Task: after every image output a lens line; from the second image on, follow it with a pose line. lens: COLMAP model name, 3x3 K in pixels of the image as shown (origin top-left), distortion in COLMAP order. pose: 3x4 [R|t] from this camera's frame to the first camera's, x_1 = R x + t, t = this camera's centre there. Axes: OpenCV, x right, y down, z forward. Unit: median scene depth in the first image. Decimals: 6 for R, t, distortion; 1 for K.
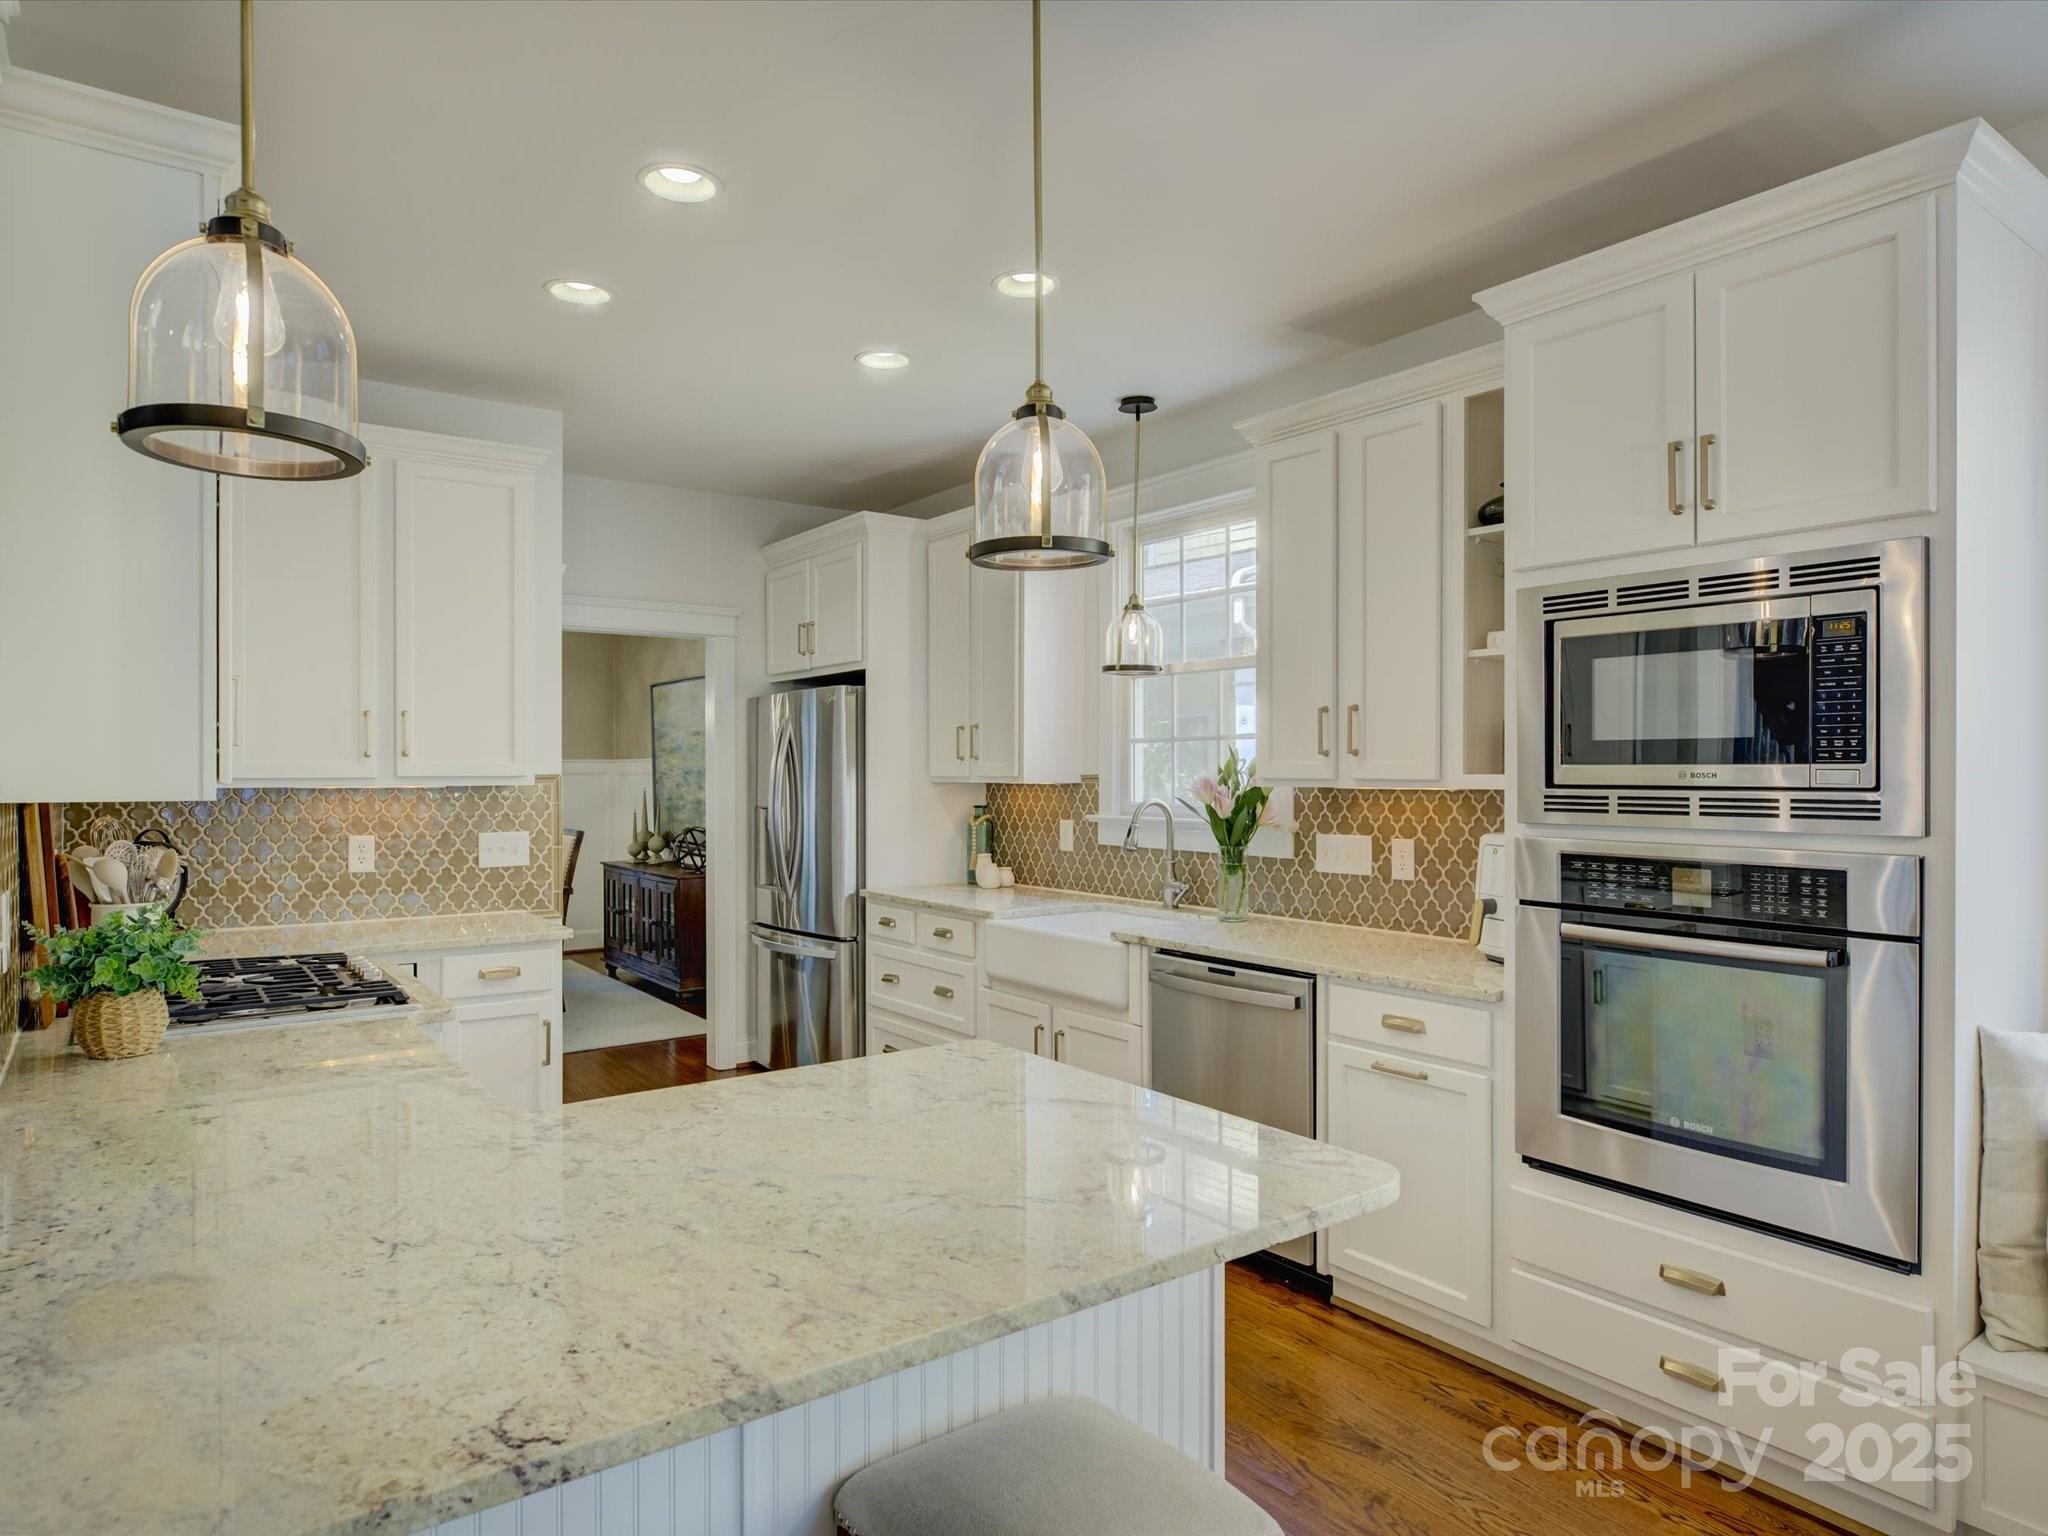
lens RADIAL K [[1215.0, 0, 1016.5], [0, 1215.0, 766.0], [0, 0, 1]] dist [-0.018116, -0.000311]
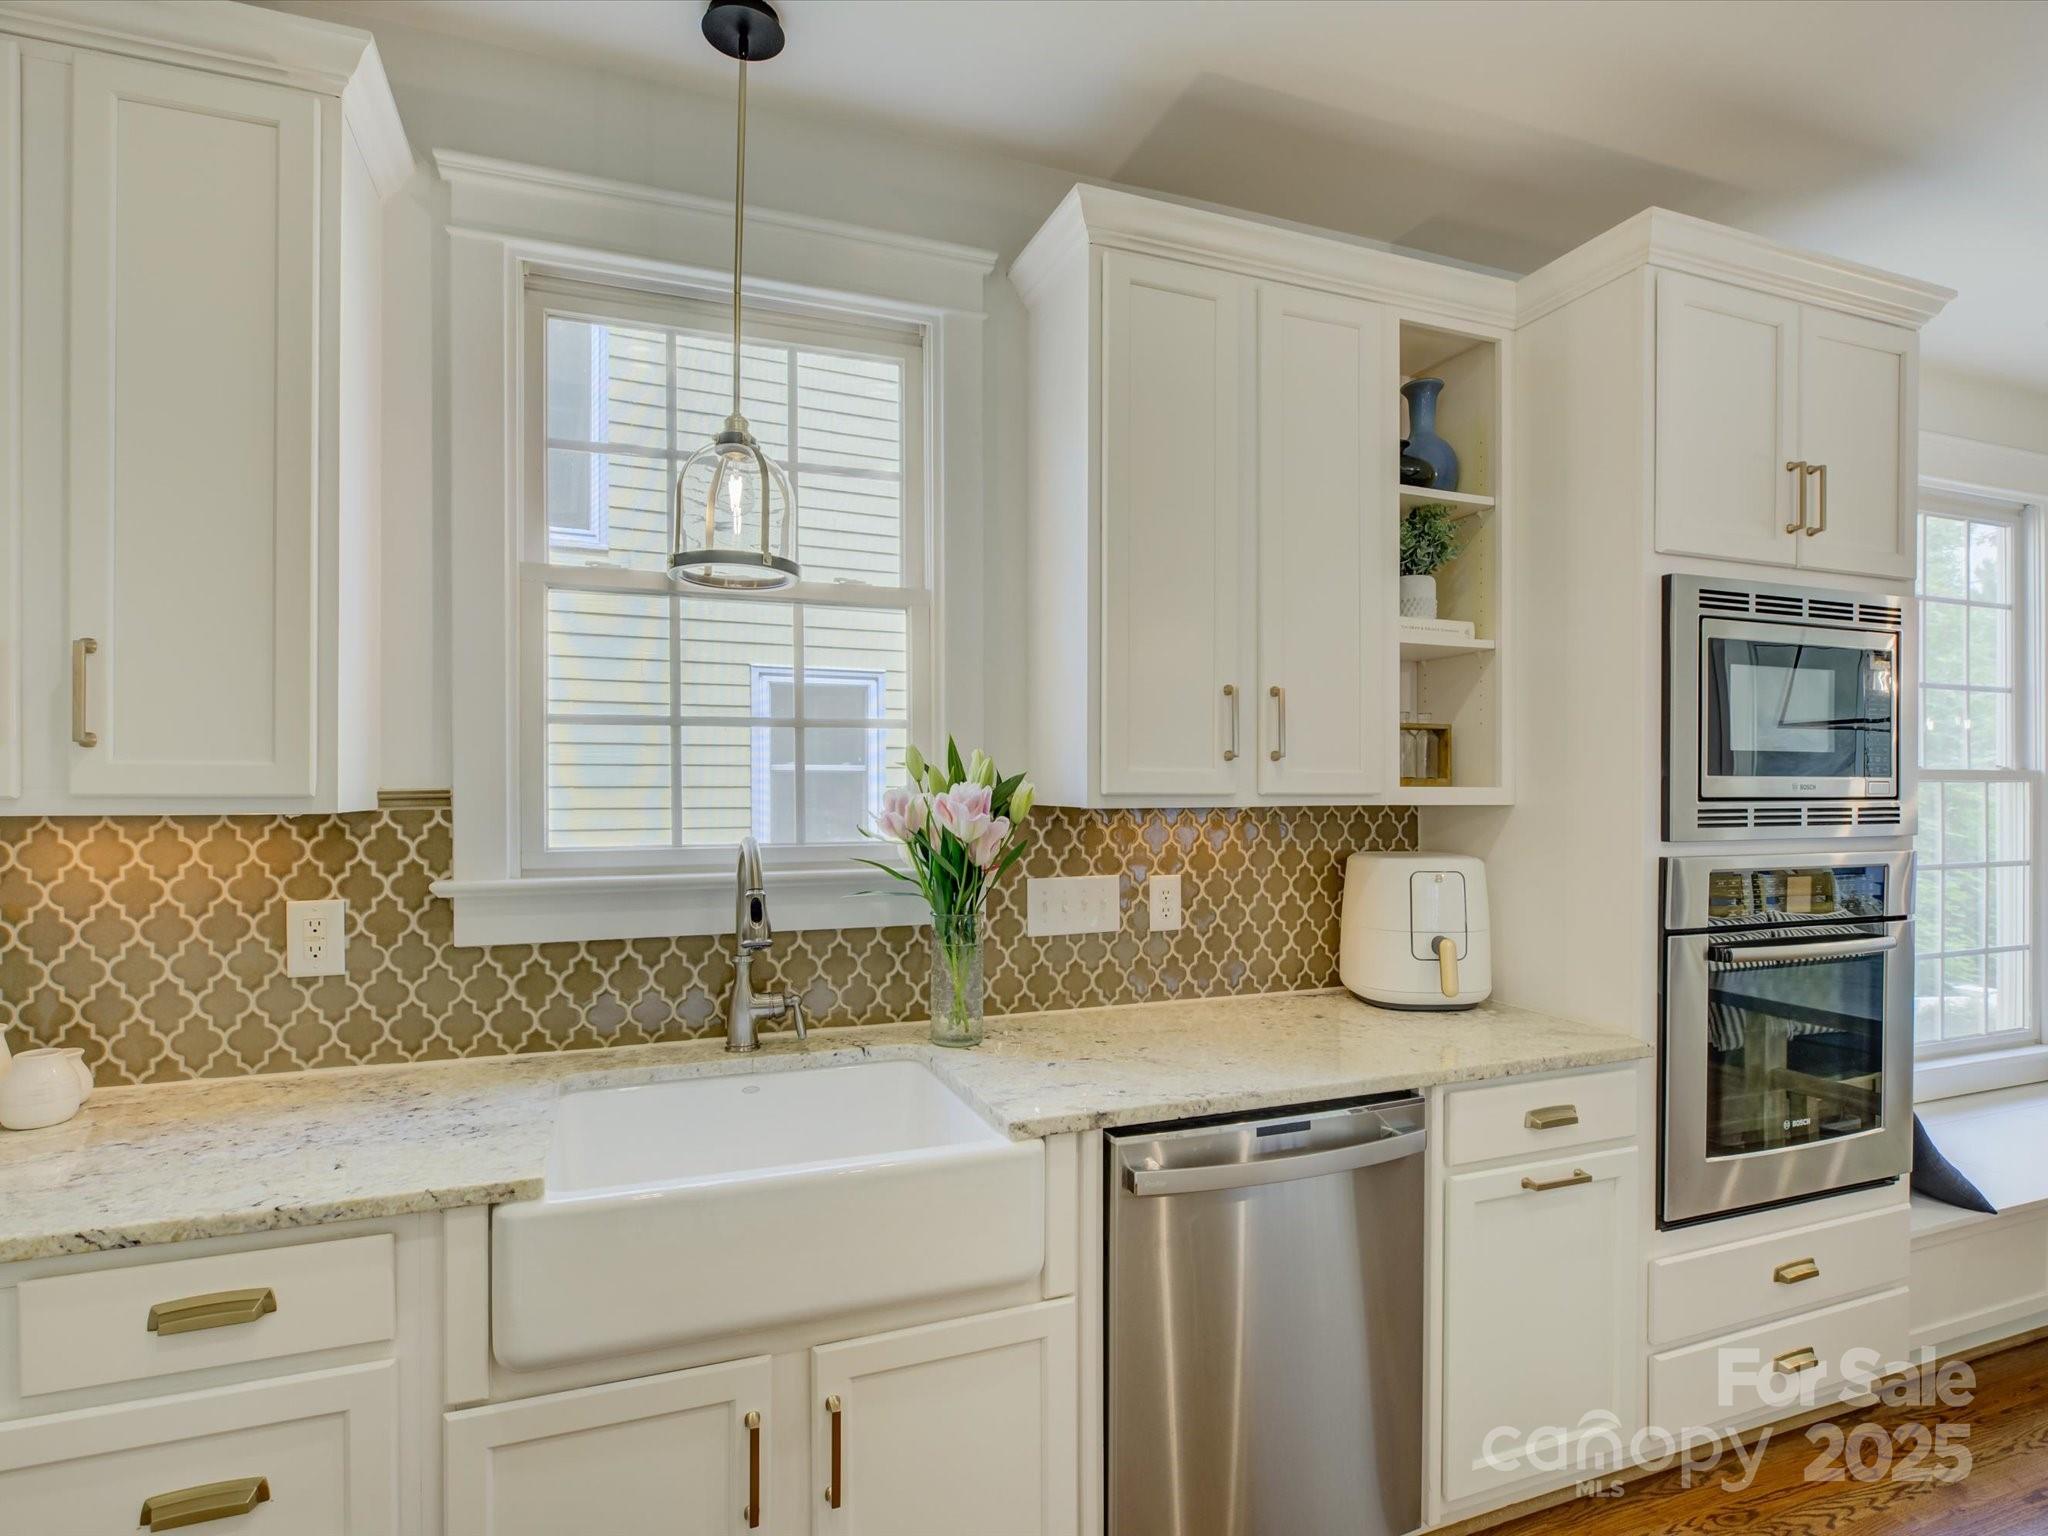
lens RADIAL K [[1056.0, 0, 1010.6], [0, 1056.0, 774.1], [0, 0, 1]] dist [-0.002356, -0.001083]
pose [[0.272273, 0.010949, 0.962158, -0.312688], [-0.003647, 0.999940, -0.010347, 0.005357], [-0.962213, -0.000692, 0.272296, 0.876465]]
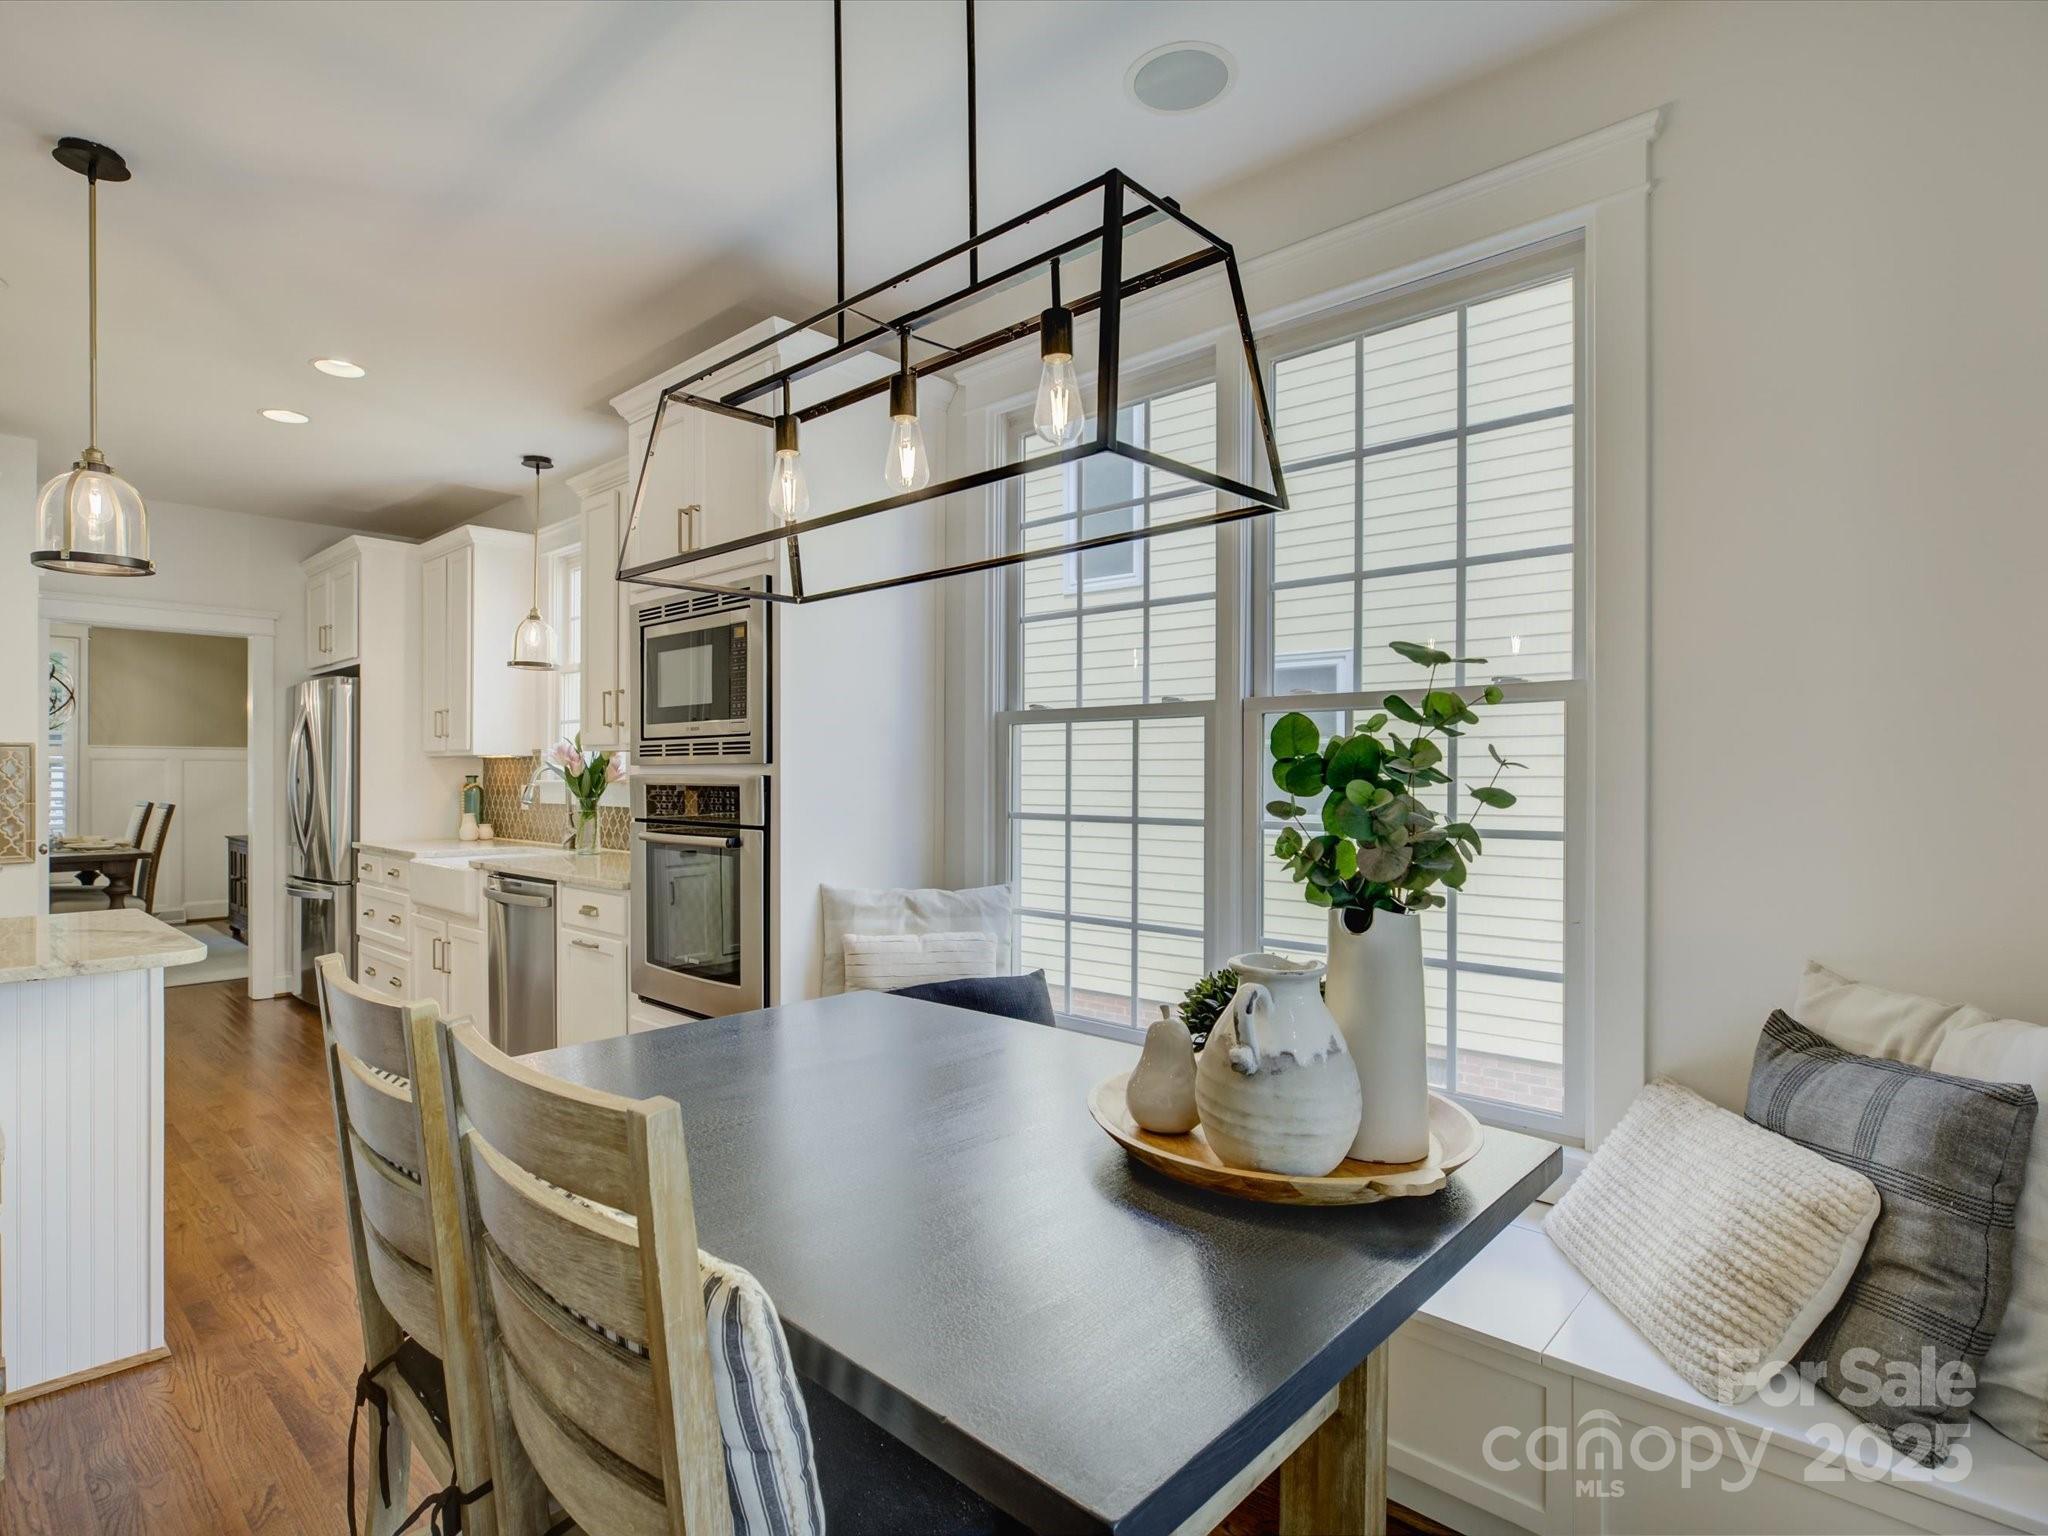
lens RADIAL K [[1056.0, 0, 1010.6], [0, 1056.0, 774.1], [0, 0, 1]] dist [-0.002356, -0.001083]
pose [[0.982611, 0.003123, 0.185649, 0.439191], [-0.003481, 0.999993, 0.001600, 0.037824], [-0.185643, -0.002219, 0.982615, -0.234432]]
